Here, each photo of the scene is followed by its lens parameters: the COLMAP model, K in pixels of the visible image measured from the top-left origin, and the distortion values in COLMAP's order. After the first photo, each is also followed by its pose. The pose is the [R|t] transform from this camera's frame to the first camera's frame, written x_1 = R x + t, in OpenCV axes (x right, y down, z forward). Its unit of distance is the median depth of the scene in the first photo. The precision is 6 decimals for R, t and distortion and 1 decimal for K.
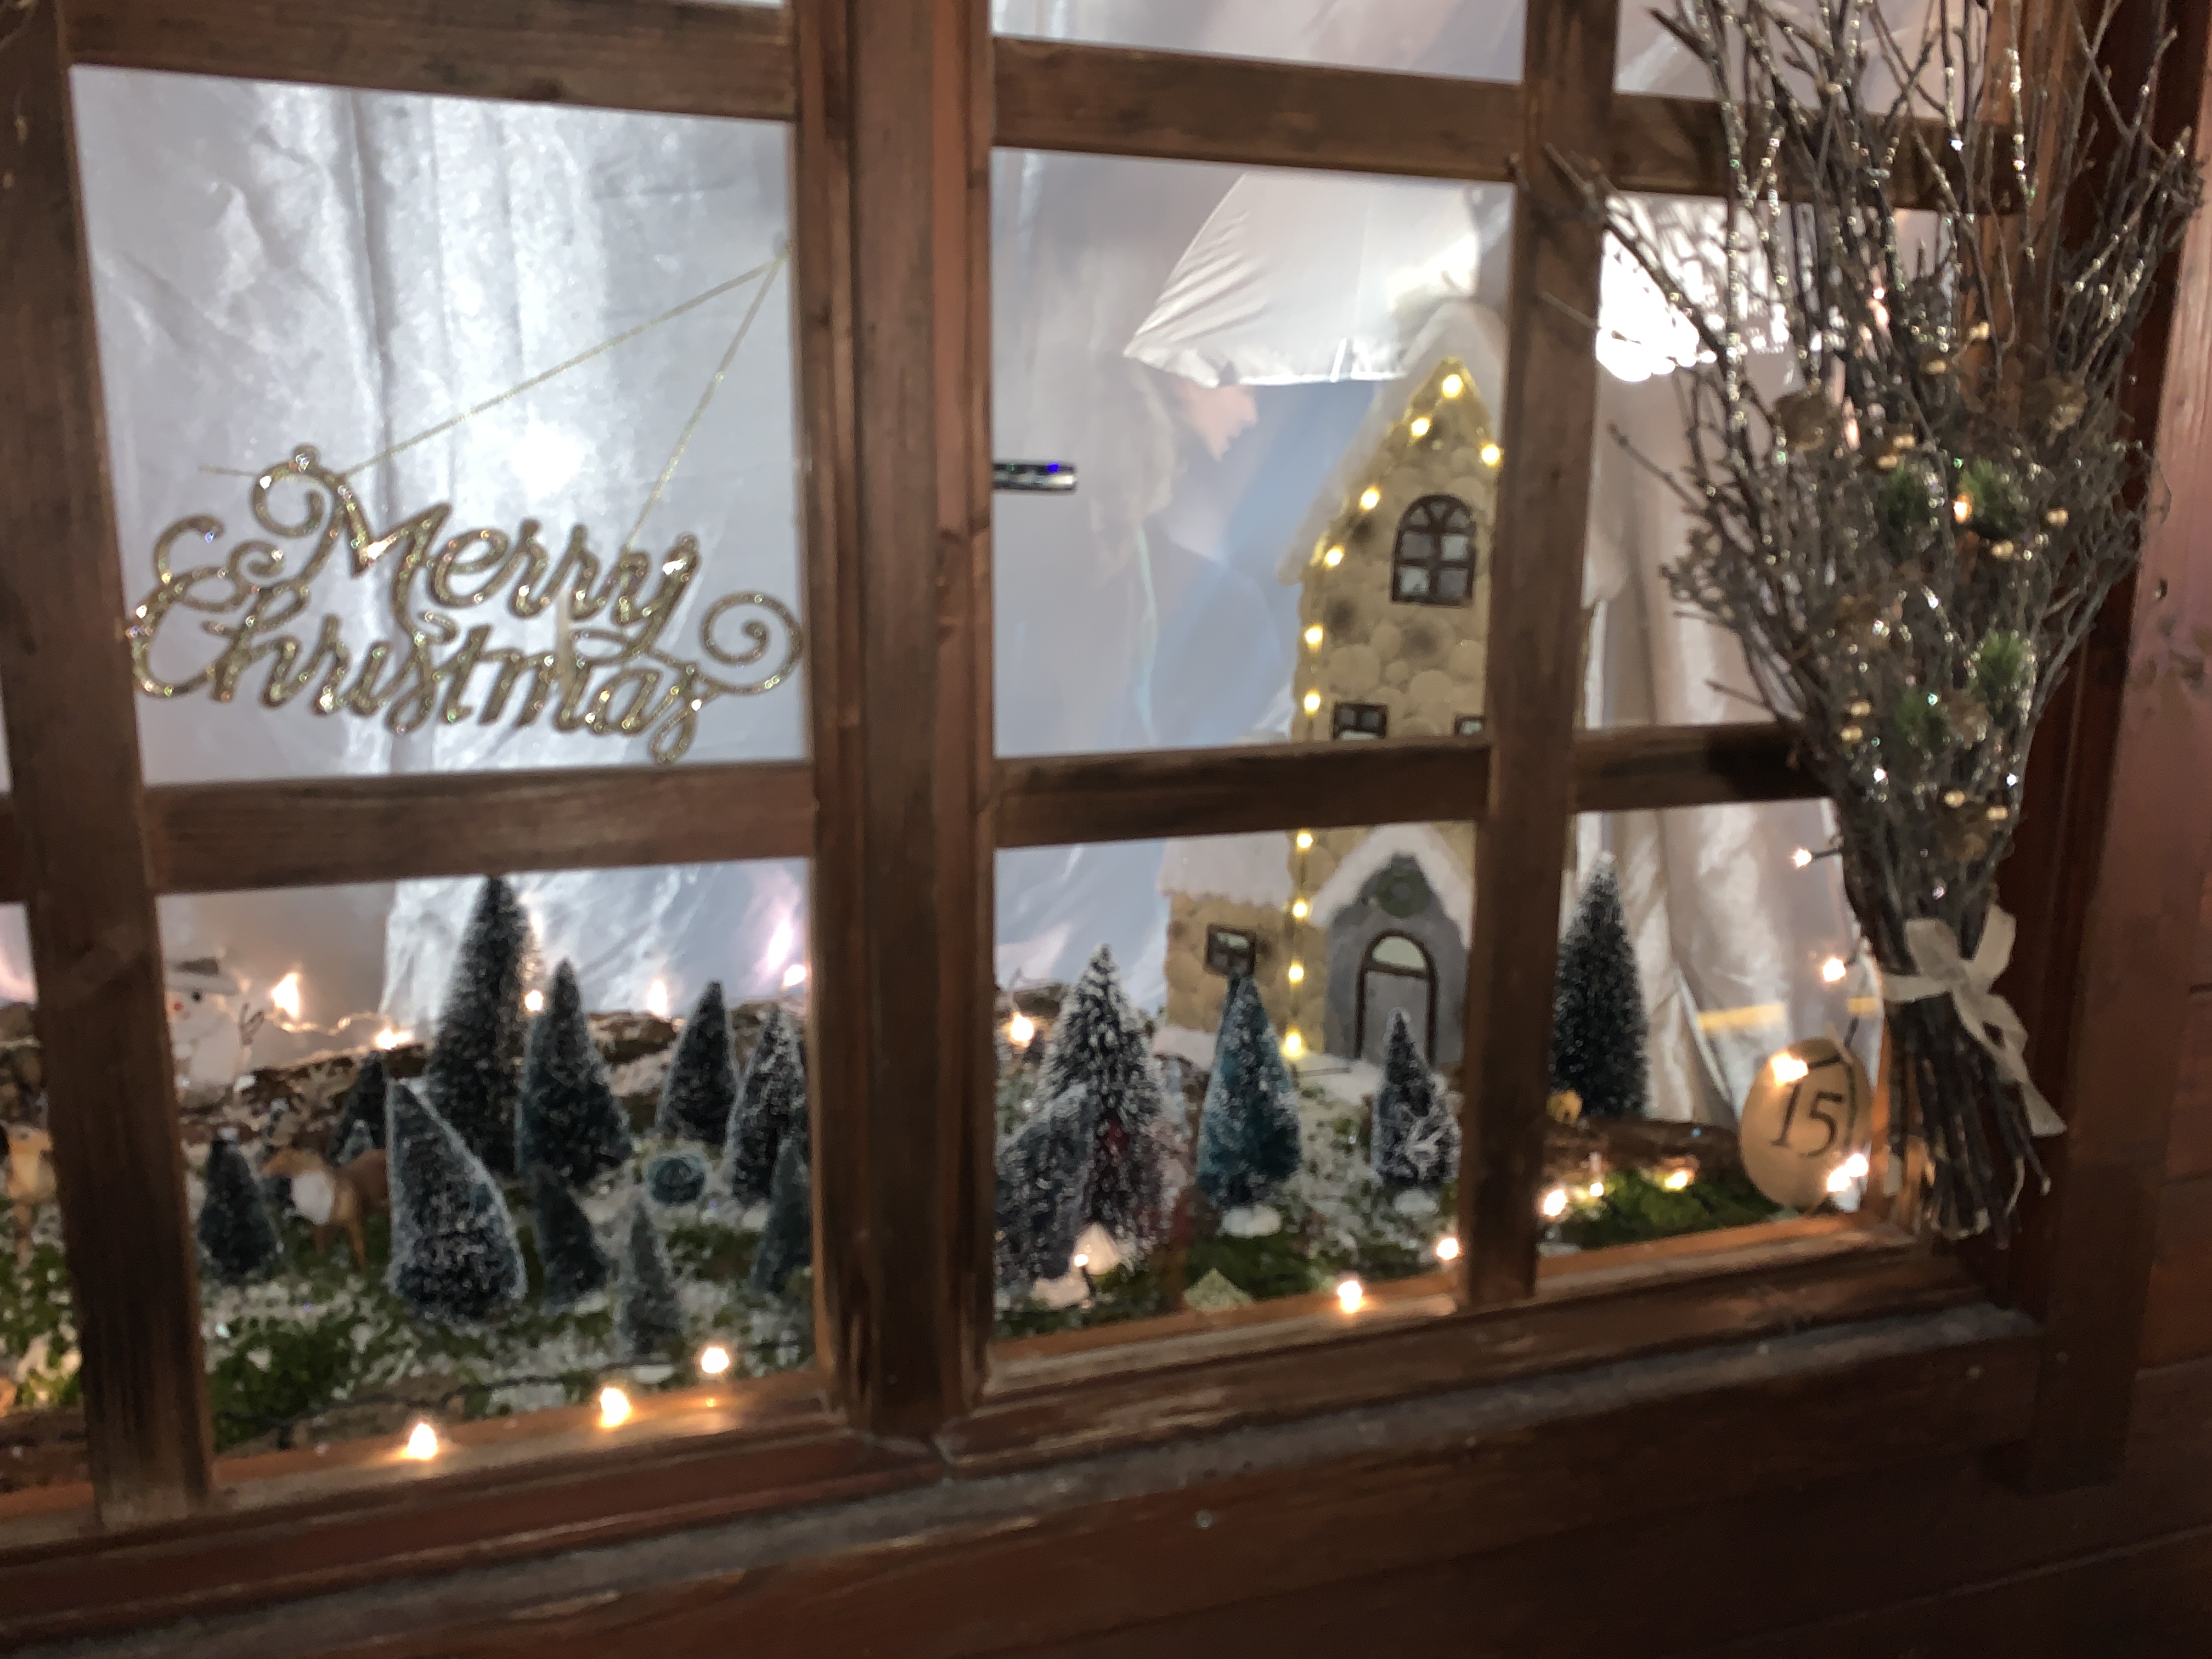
lens RADIAL K [[1661.2, 0, 1110.4], [0, 1661.2, 815.3], [0, 0, 1]] dist [0.017494, -0.009446]
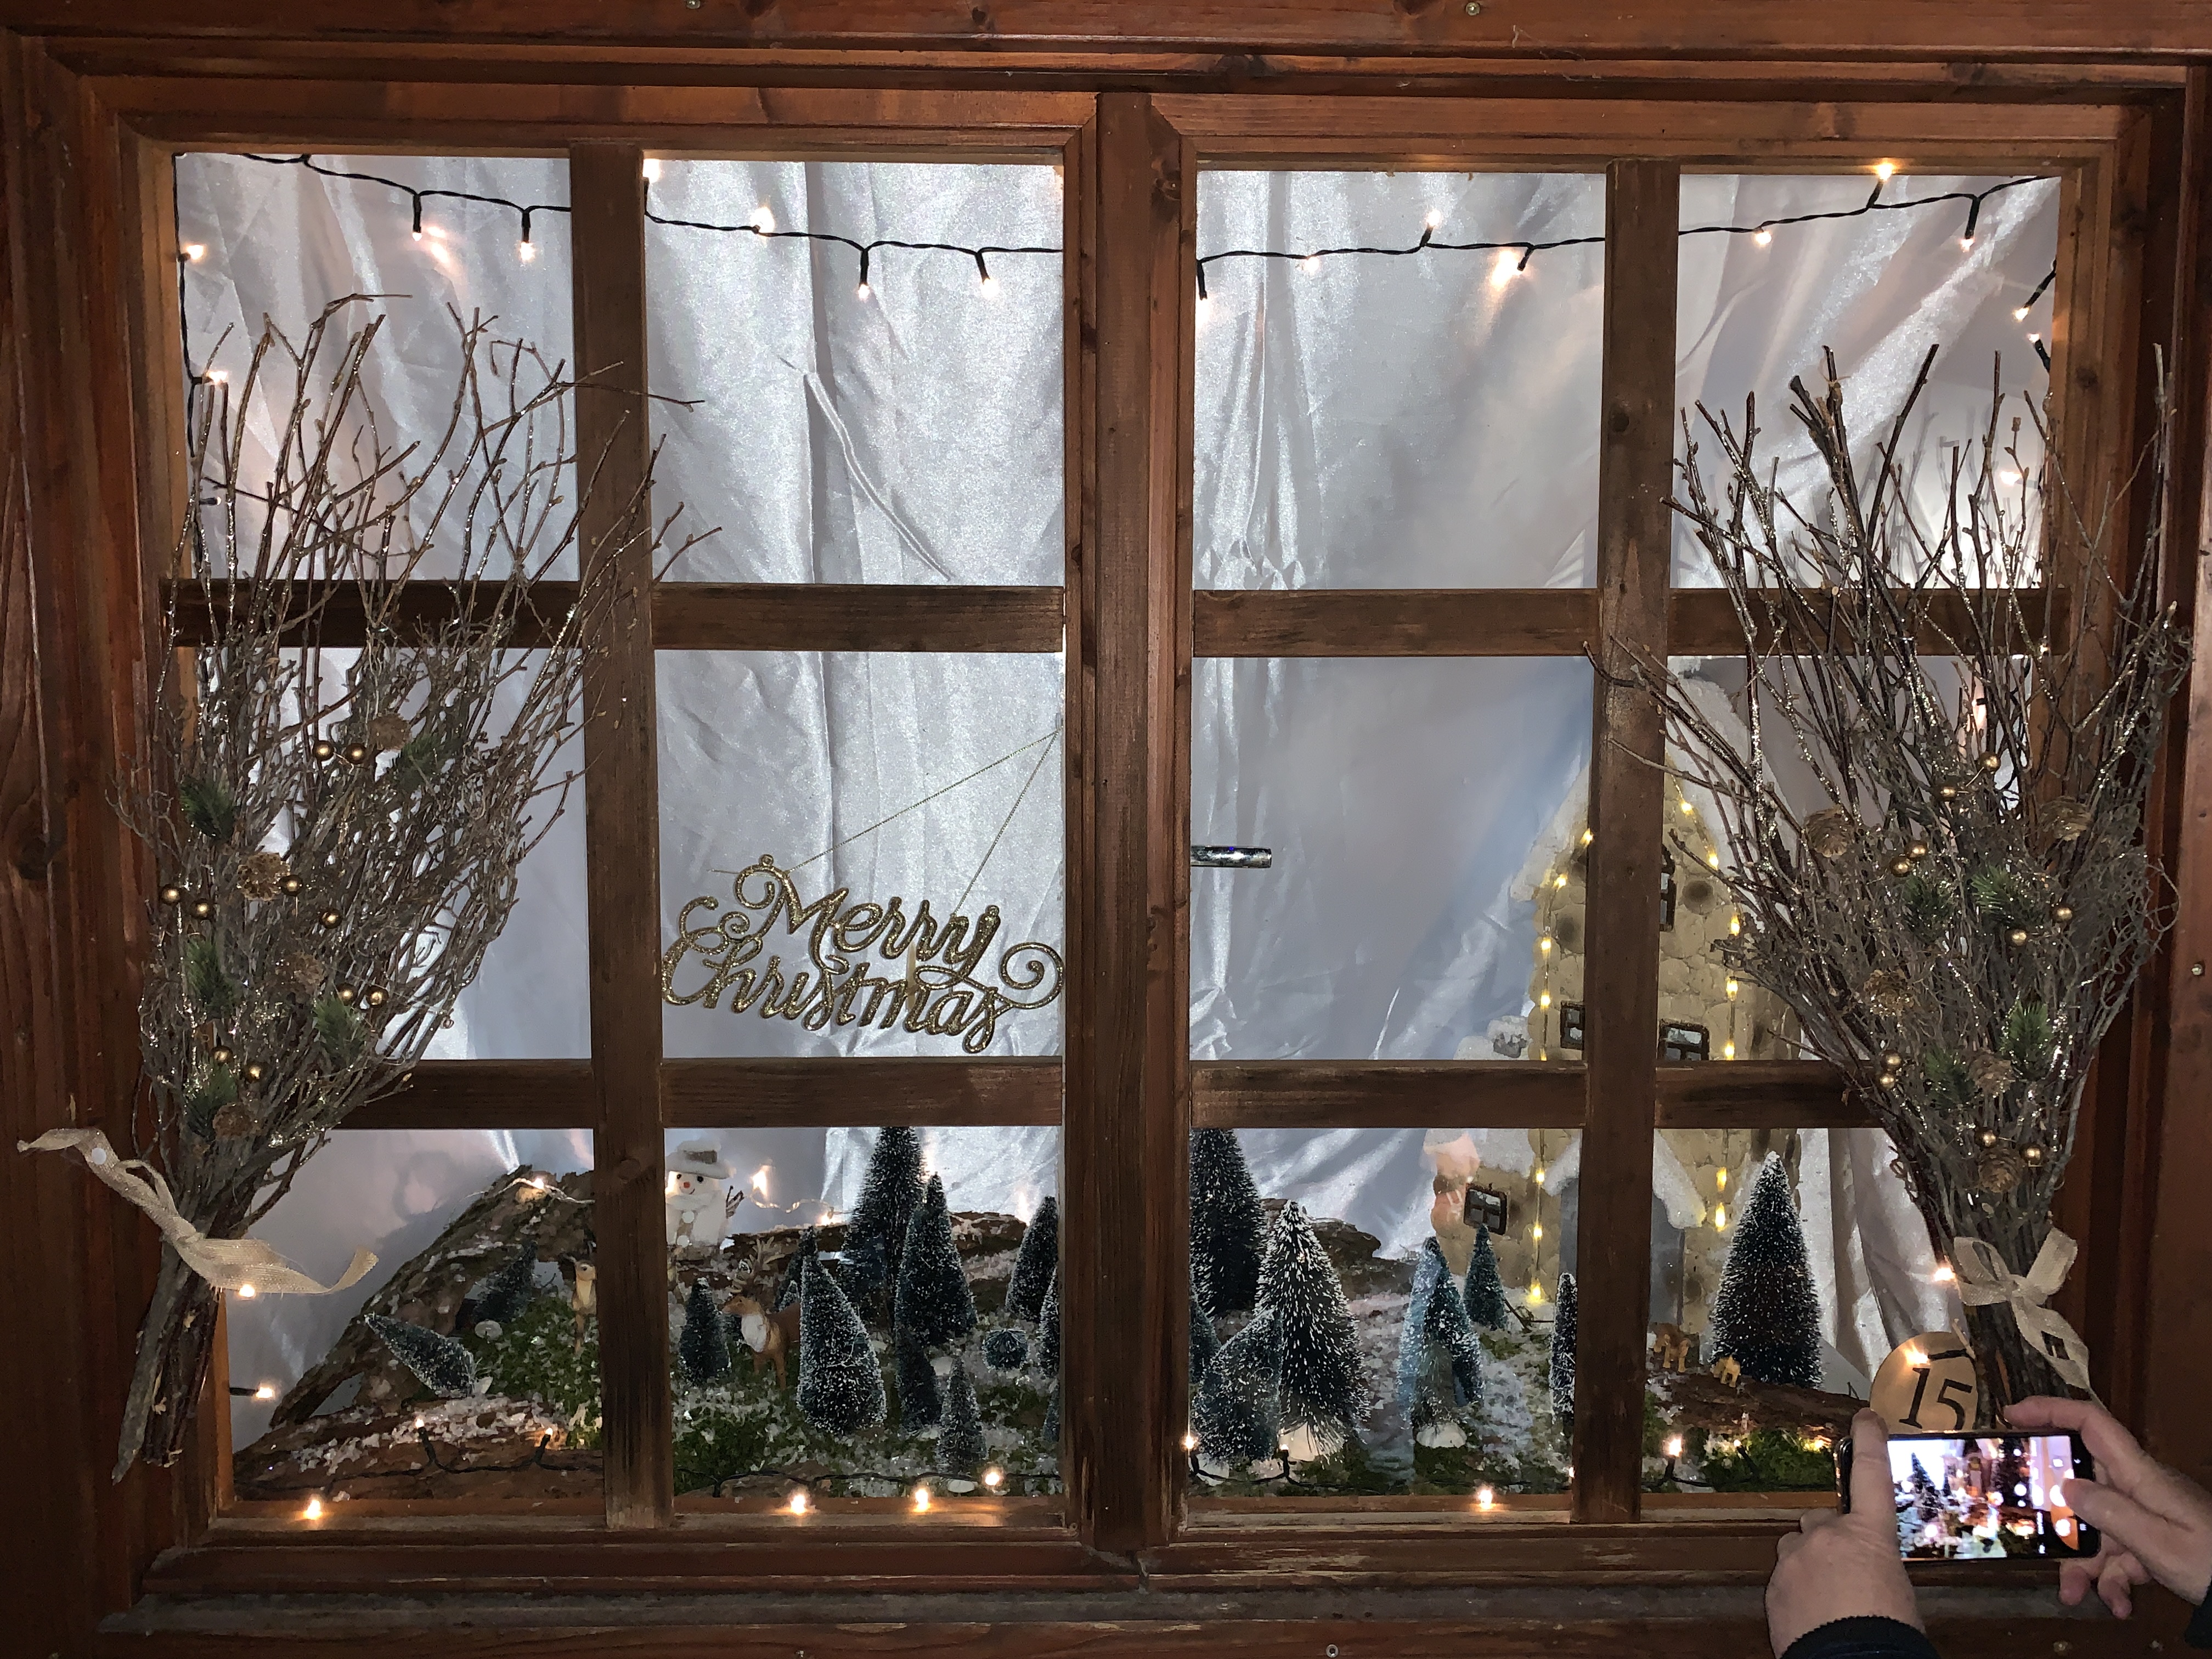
lens RADIAL K [[1727.5, 0, 1107.0], [0, 1727.5, 816.2], [0, 0, 1]] dist [0.006071, -0.017063]
pose [[0.954462, 0.018693, -0.297746, 0.266705], [-0.051196, 0.993493, -0.101743, -0.081938], [0.293906, 0.112353, 0.949208, -0.403296]]
